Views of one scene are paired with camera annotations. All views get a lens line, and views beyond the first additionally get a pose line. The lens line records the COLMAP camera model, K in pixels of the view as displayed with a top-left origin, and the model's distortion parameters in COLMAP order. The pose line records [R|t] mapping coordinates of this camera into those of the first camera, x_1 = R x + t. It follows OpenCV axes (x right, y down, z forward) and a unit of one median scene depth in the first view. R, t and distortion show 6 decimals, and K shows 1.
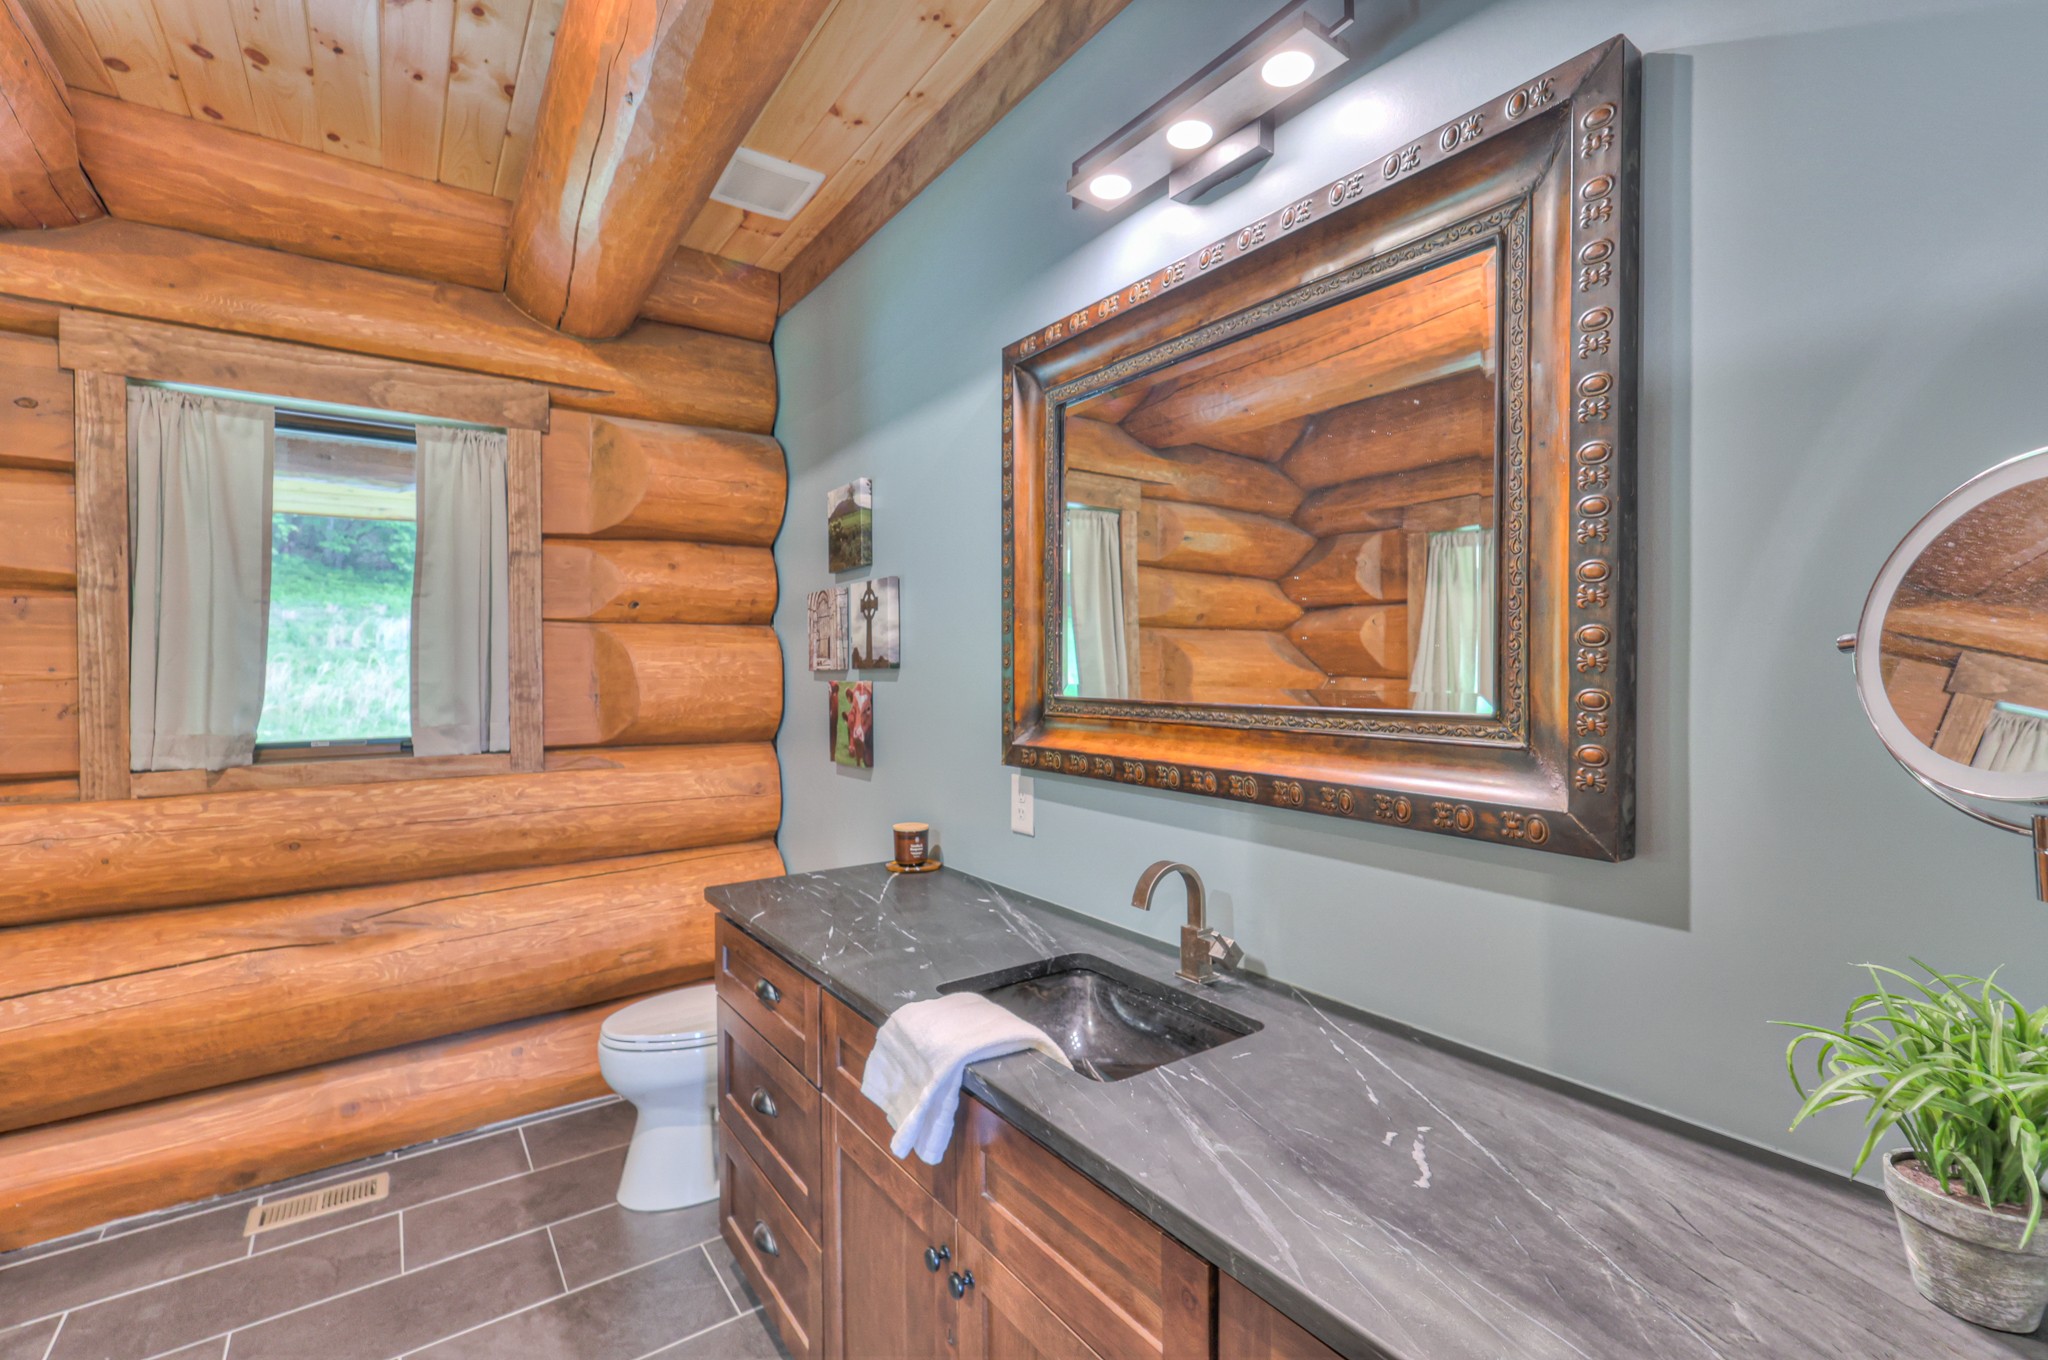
lens RADIAL K [[897.4, 0, 1025.7], [0, 897.4, 679.0], [0, 0, 1]] dist [-0.000159, -0.000586]
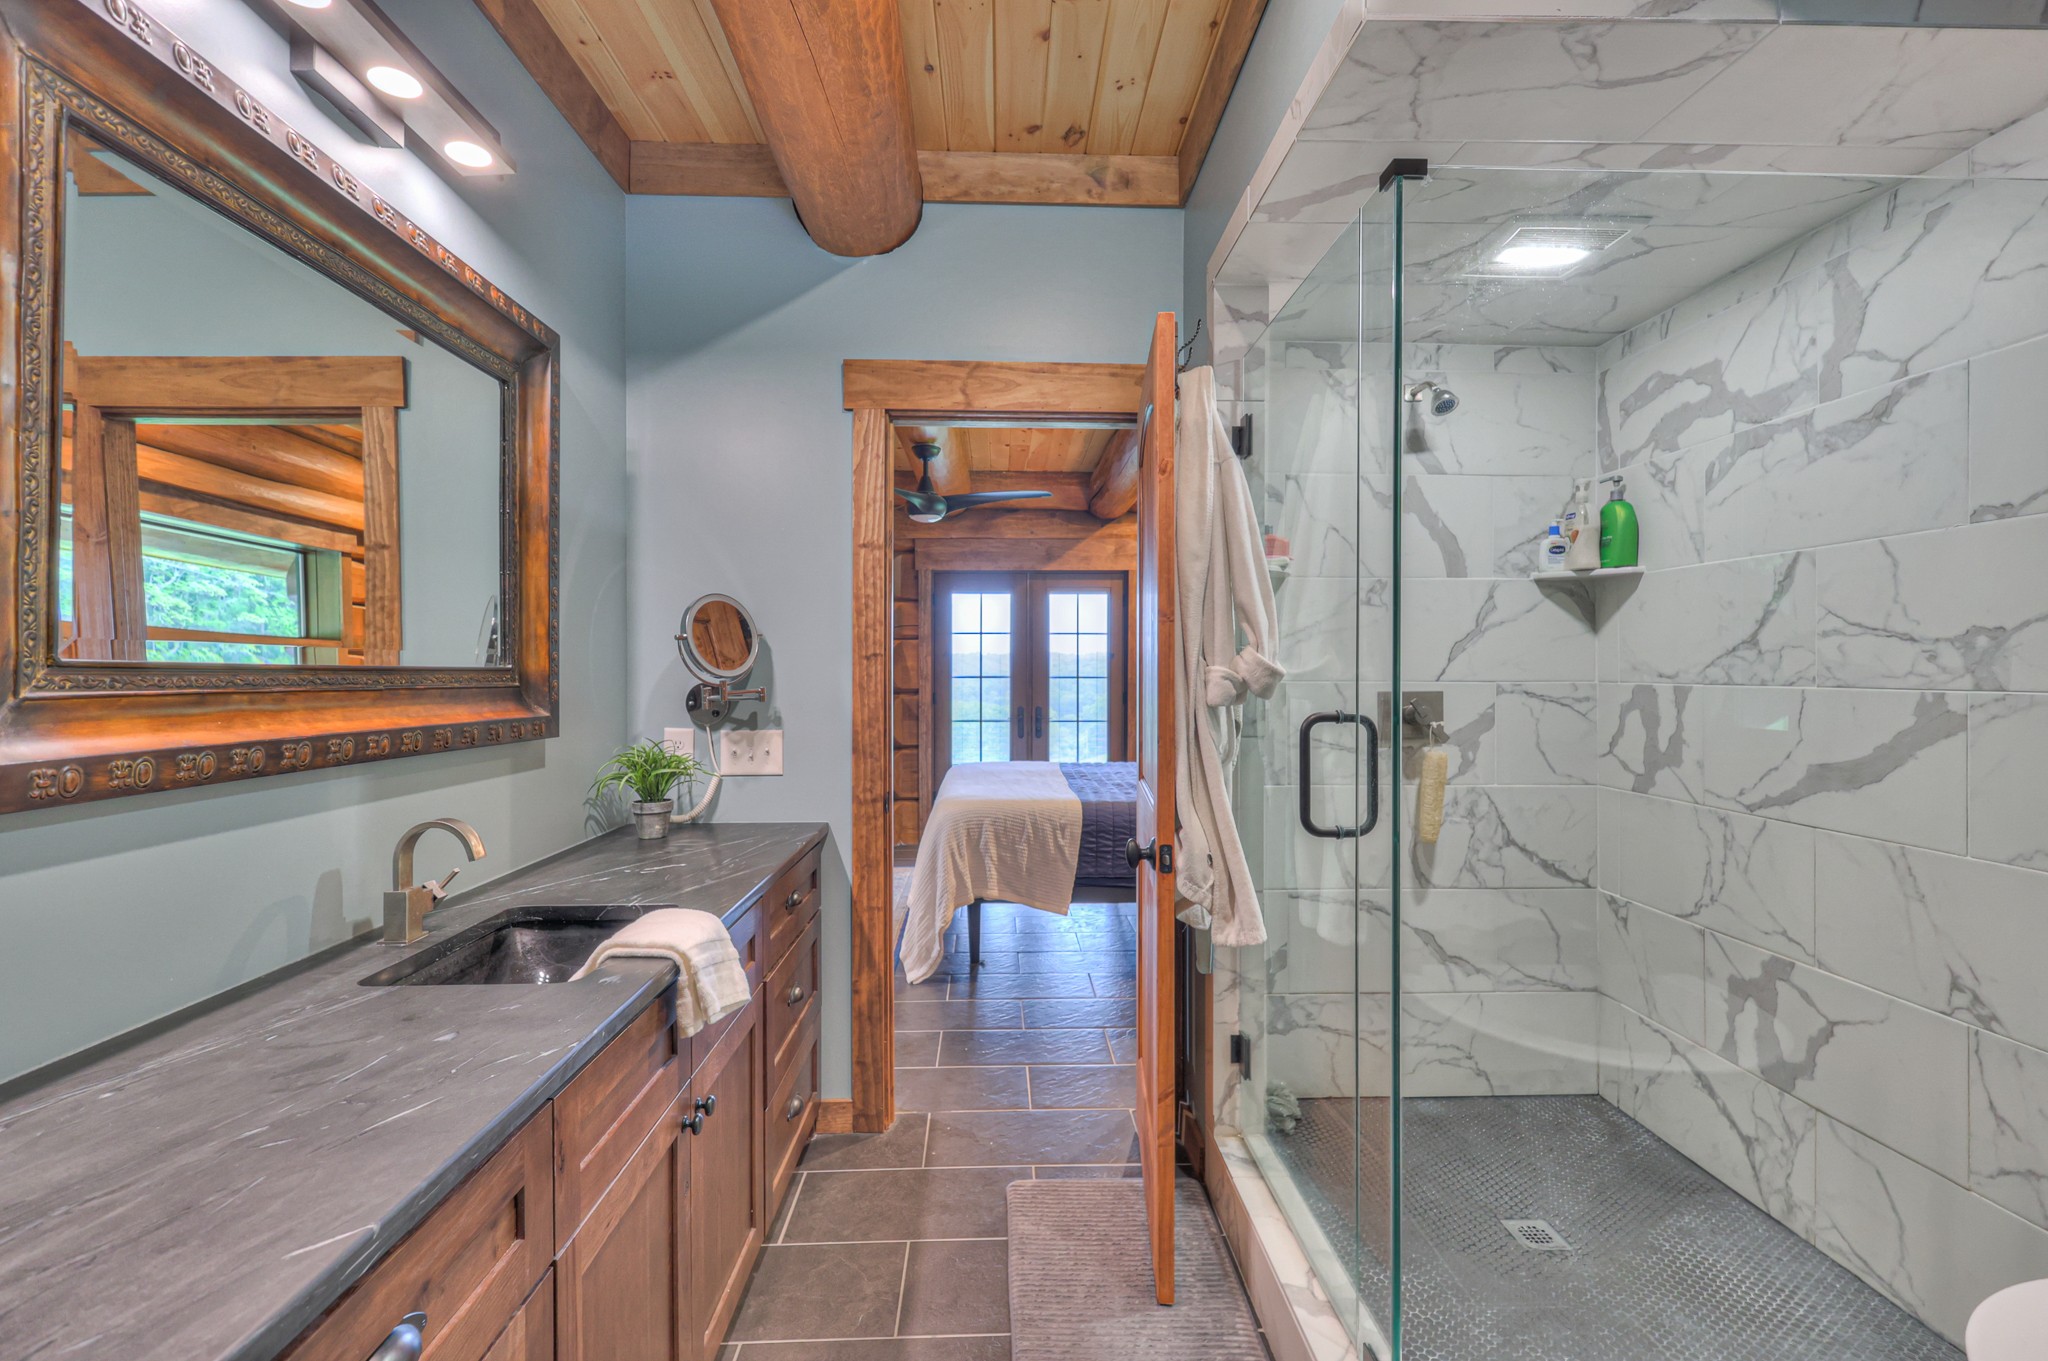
lens RADIAL K [[897.4, 0, 1031.4], [0, 897.4, 669.6], [0, 0, 1]] dist [-0.000159, -0.000586]
pose [[-0.835039, 0.001842, 0.550188, -0.886024], [0.005943, 0.999966, 0.005672, 0.029916], [-0.550159, 0.008006, -0.835021, 1.365999]]
